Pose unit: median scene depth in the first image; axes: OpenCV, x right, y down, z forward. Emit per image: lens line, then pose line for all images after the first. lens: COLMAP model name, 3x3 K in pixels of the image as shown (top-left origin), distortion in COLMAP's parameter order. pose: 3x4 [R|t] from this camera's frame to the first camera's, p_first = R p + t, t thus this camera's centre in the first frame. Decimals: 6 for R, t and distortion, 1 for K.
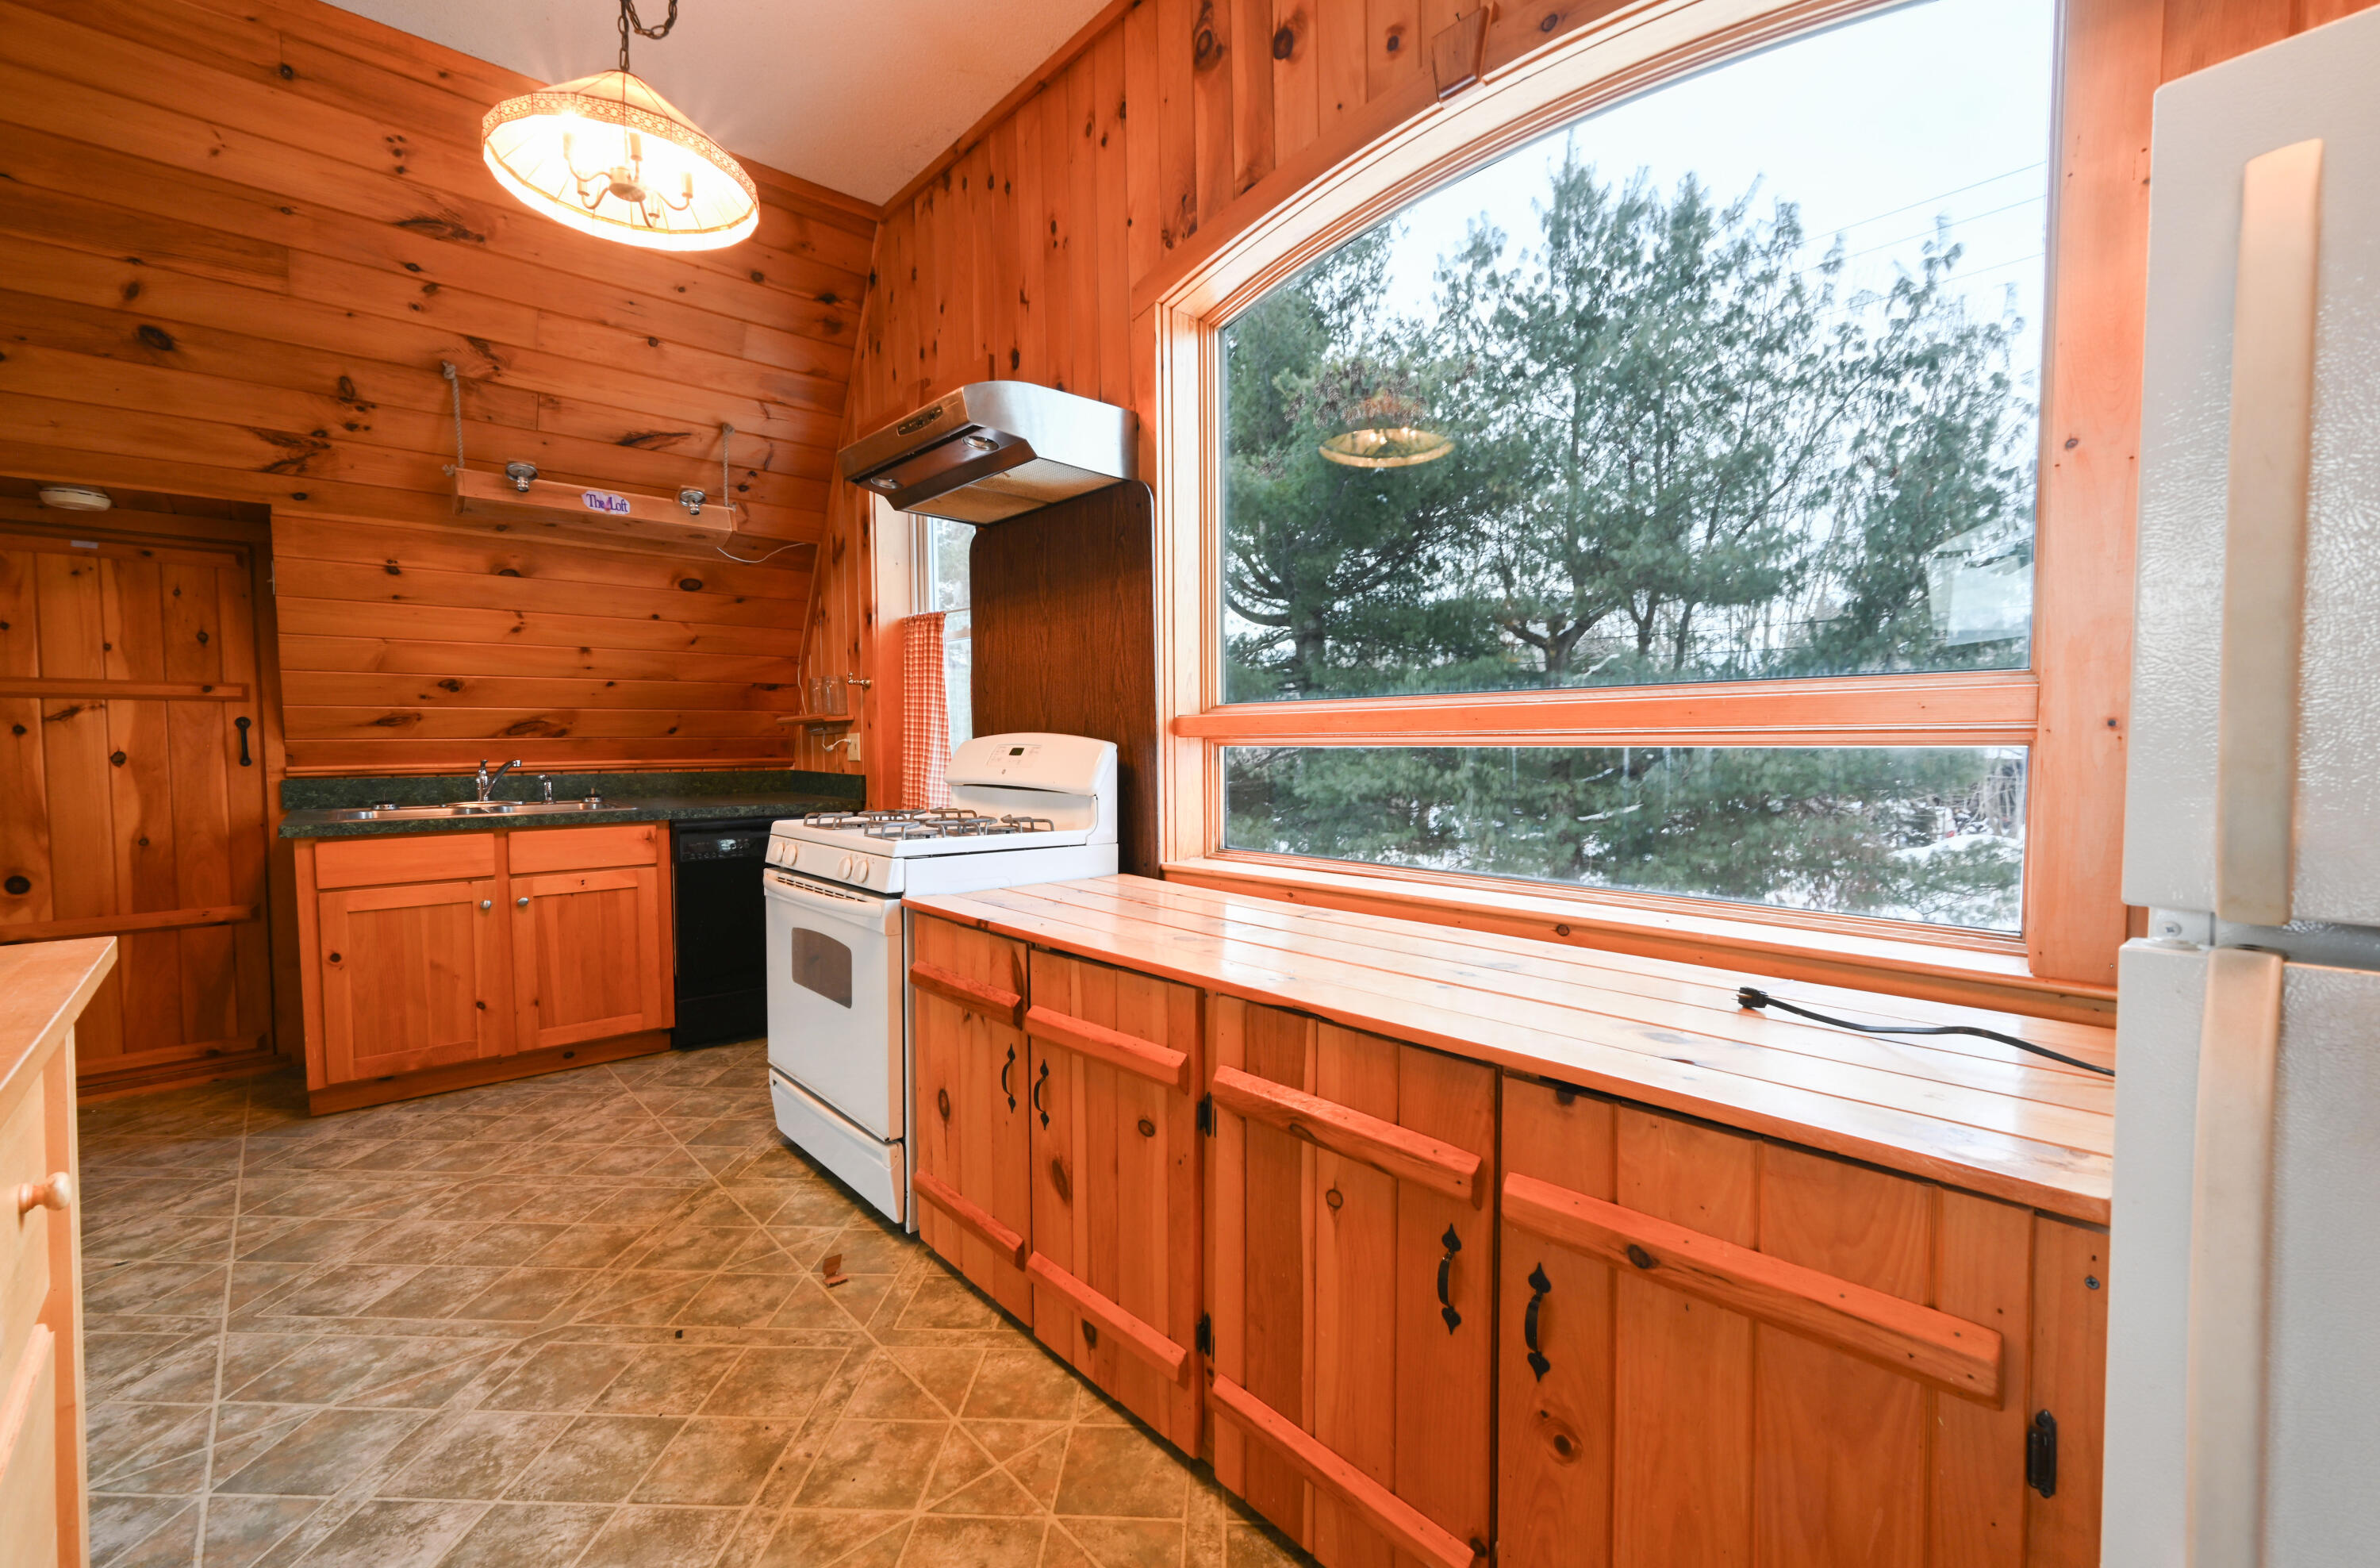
lens RADIAL K [[976.9, 0, 1187.8], [0, 976.9, 789.0], [0, 0, 1]] dist [0.000005, 0.000193]
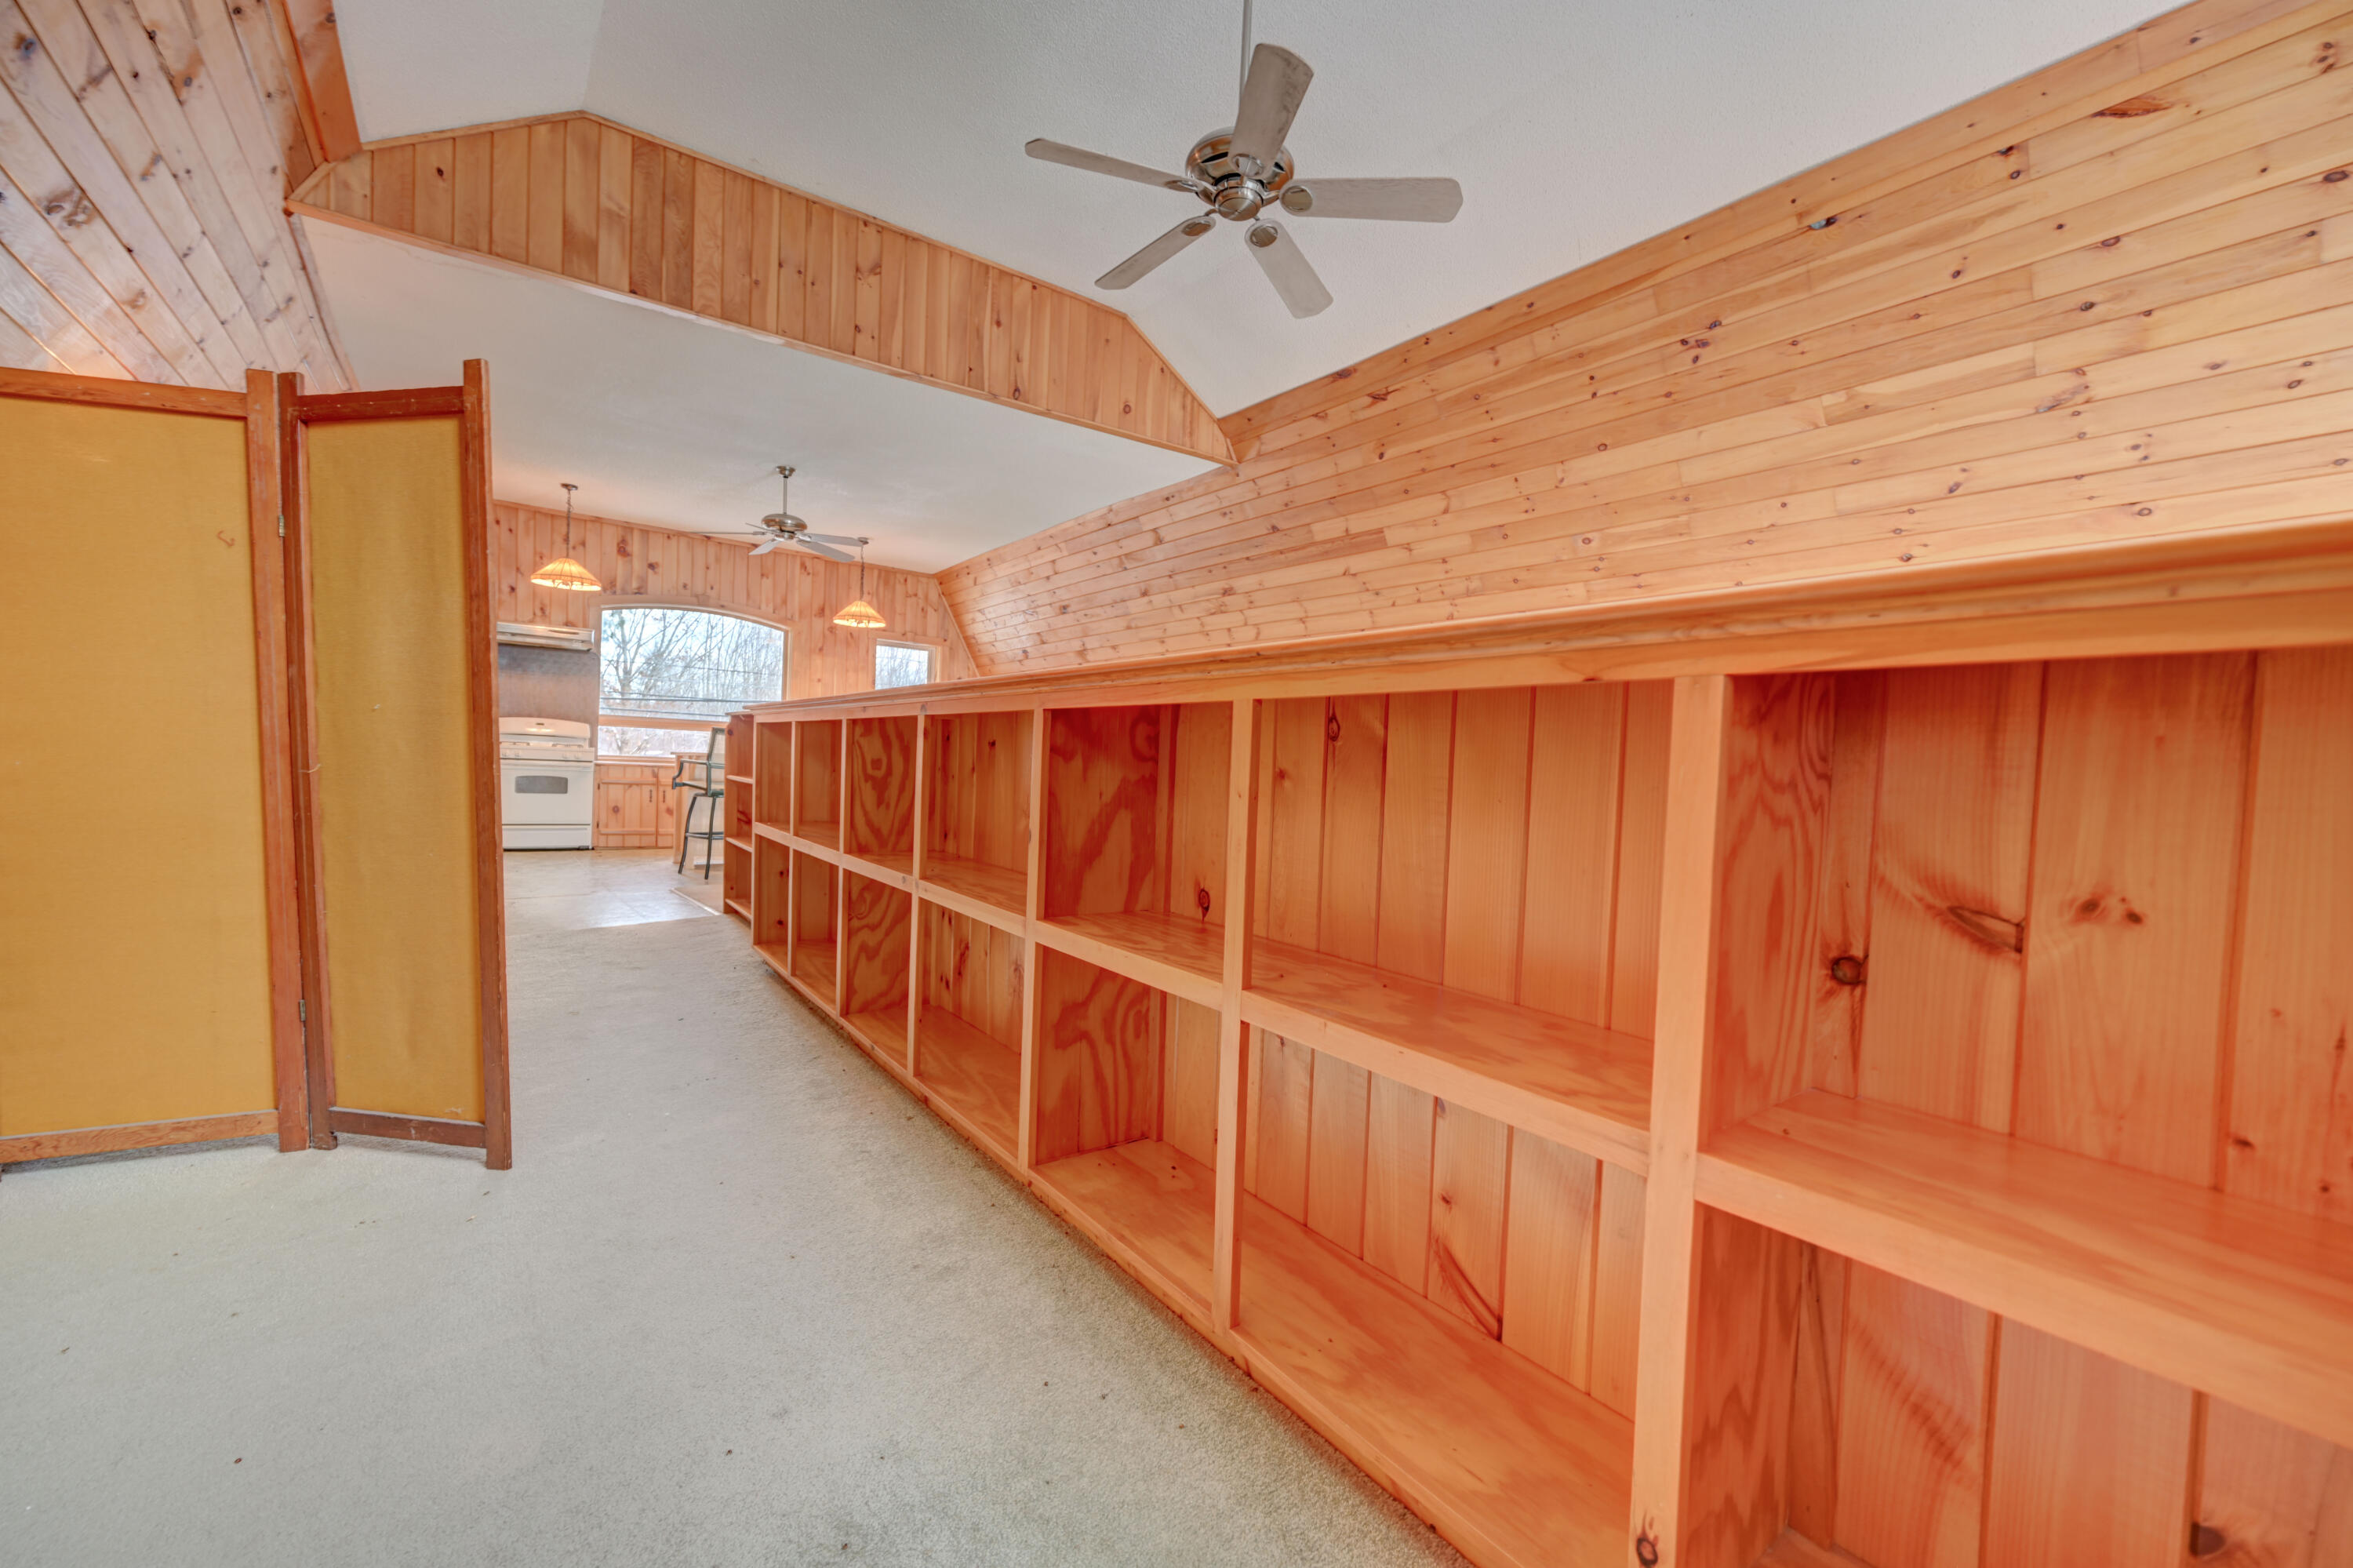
lens RADIAL K [[940.1, 0, 1172.9], [0, 940.1, 793.7], [0, 0, 1]] dist [0.000034, -0.000113]
pose [[0.090577, -0.023791, 0.995605, -2.788116], [0.001470, 0.999717, 0.023756, 0.105910], [-0.995888, -0.000689, 0.090586, -1.213545]]
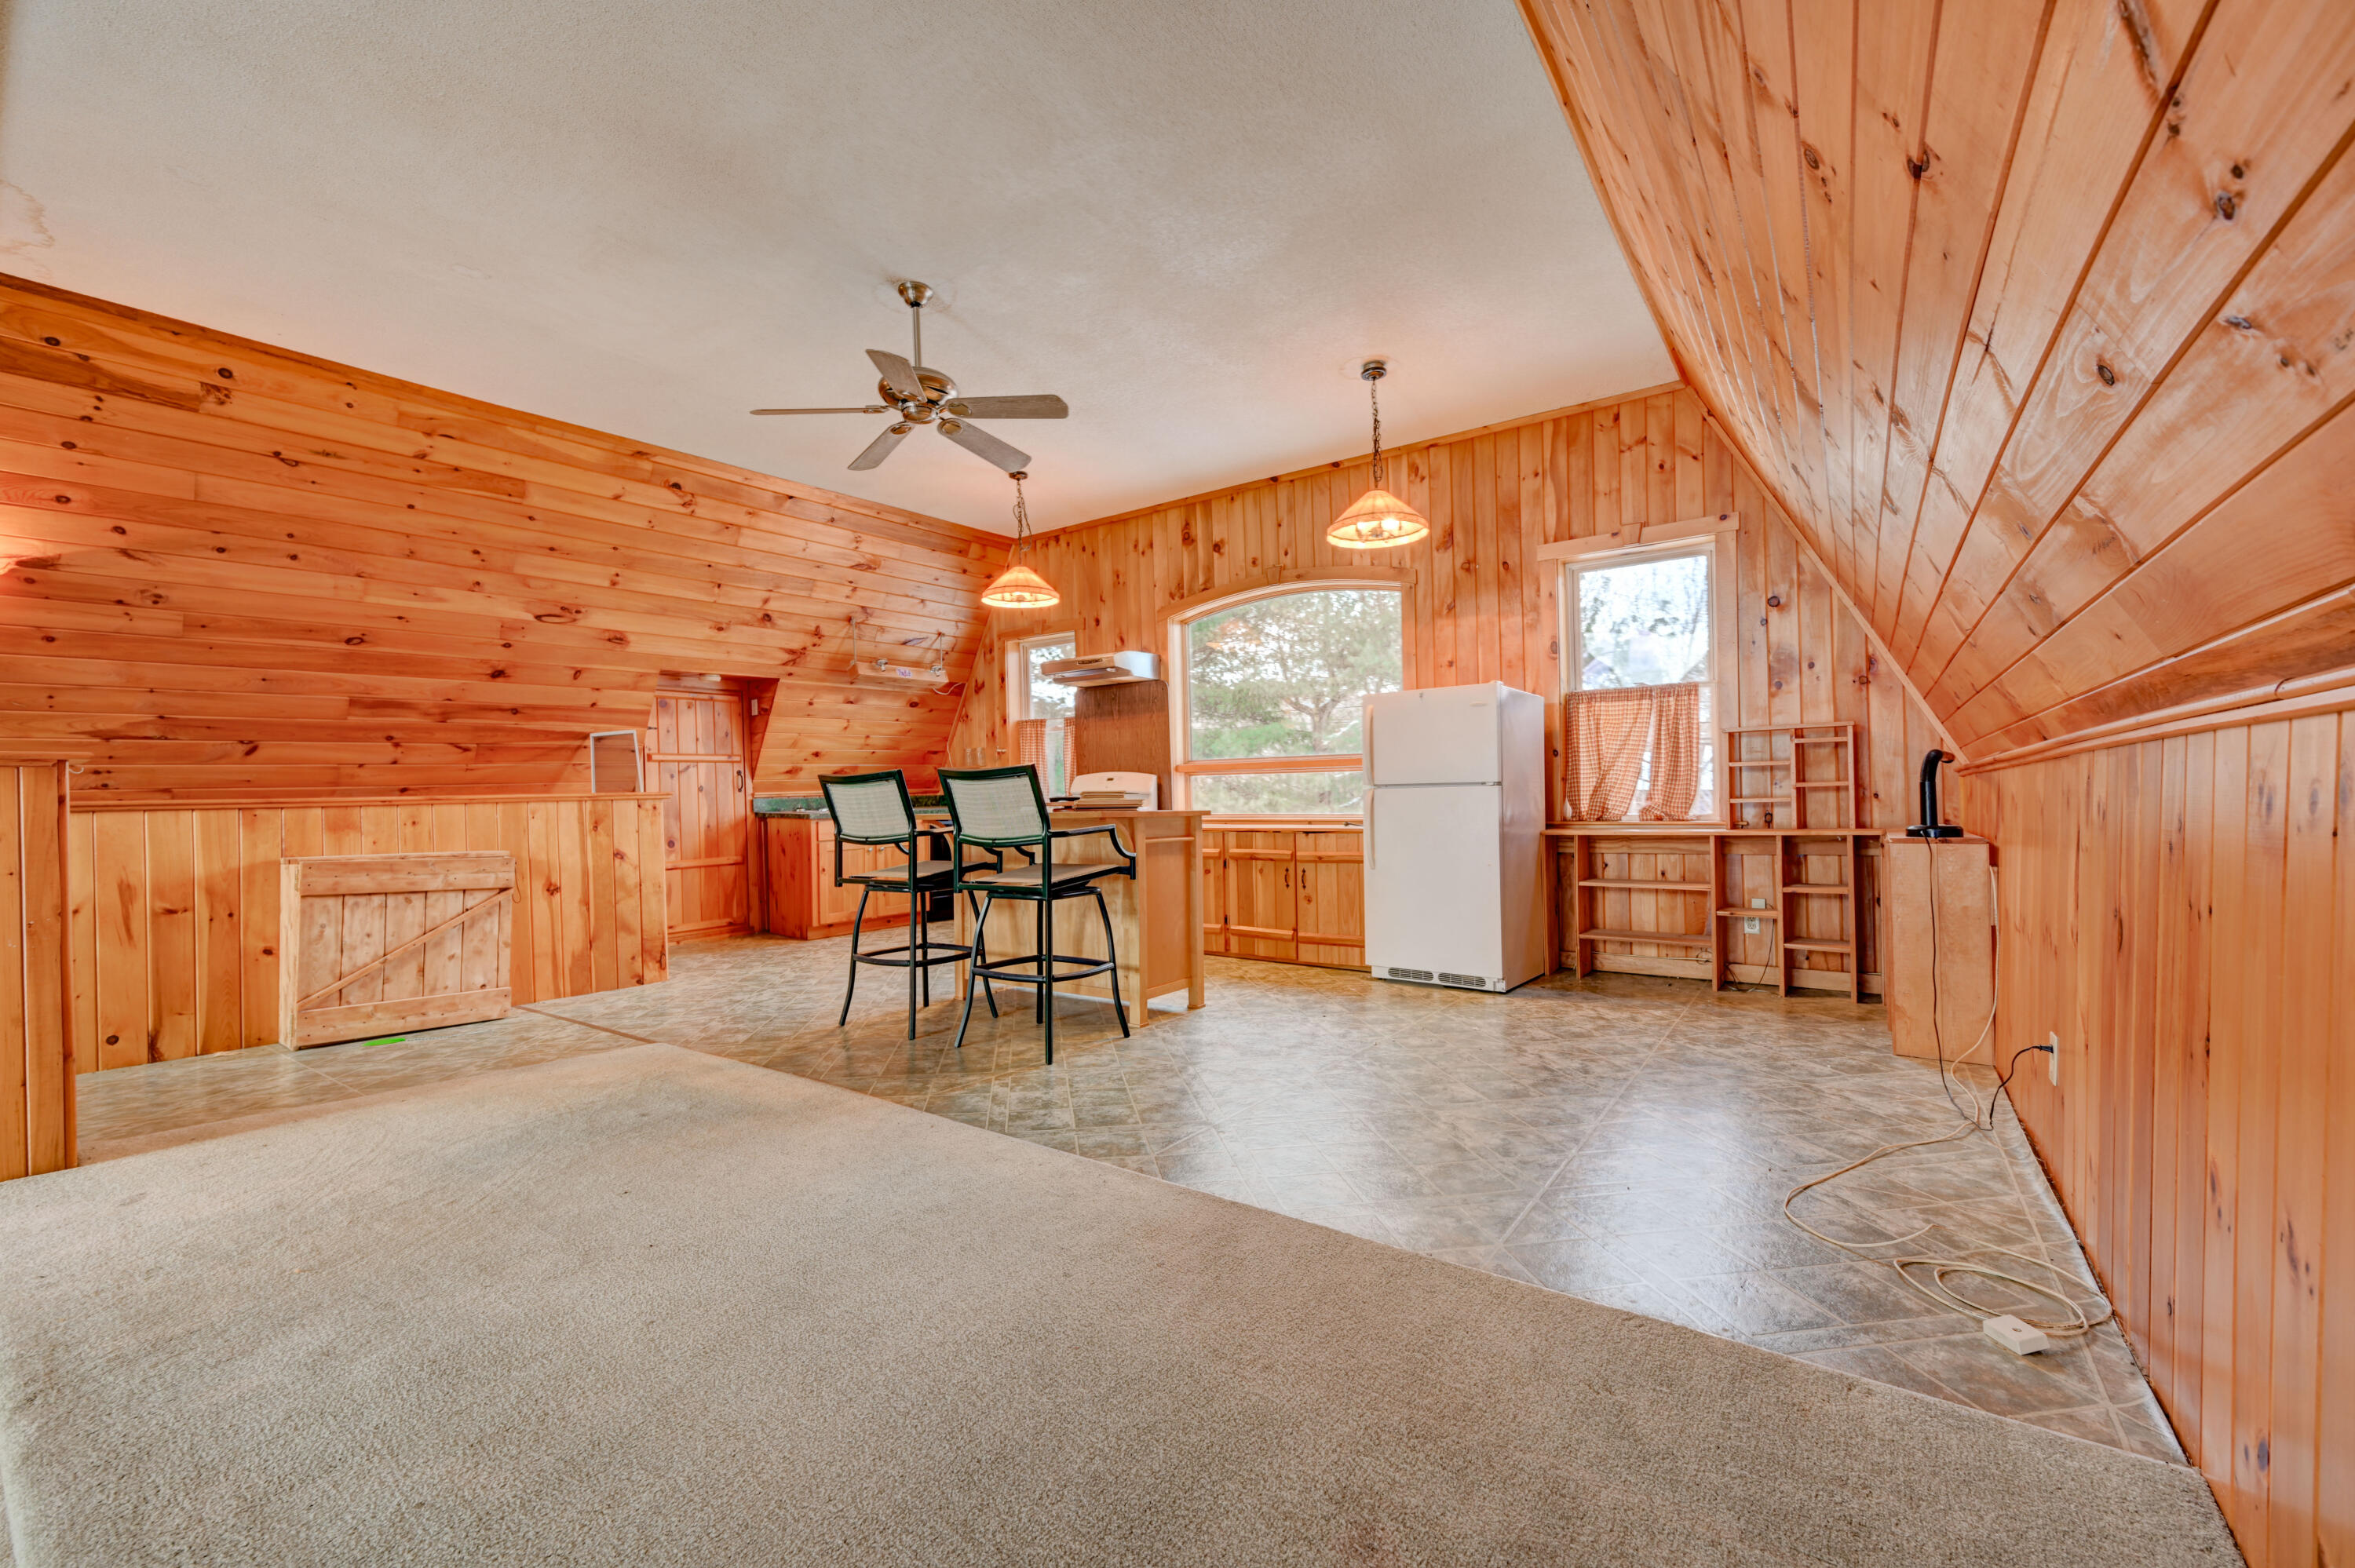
lens RADIAL K [[927.5, 0, 1177.5], [0, 927.5, 784.0], [0, 0, 1]] dist [0.000053, 0.000004]
pose [[0.980107, -0.014620, 0.197931, -0.446002], [0.025296, 0.998352, -0.051514, 0.095651], [-0.196852, 0.055496, 0.978861, -1.309366]]
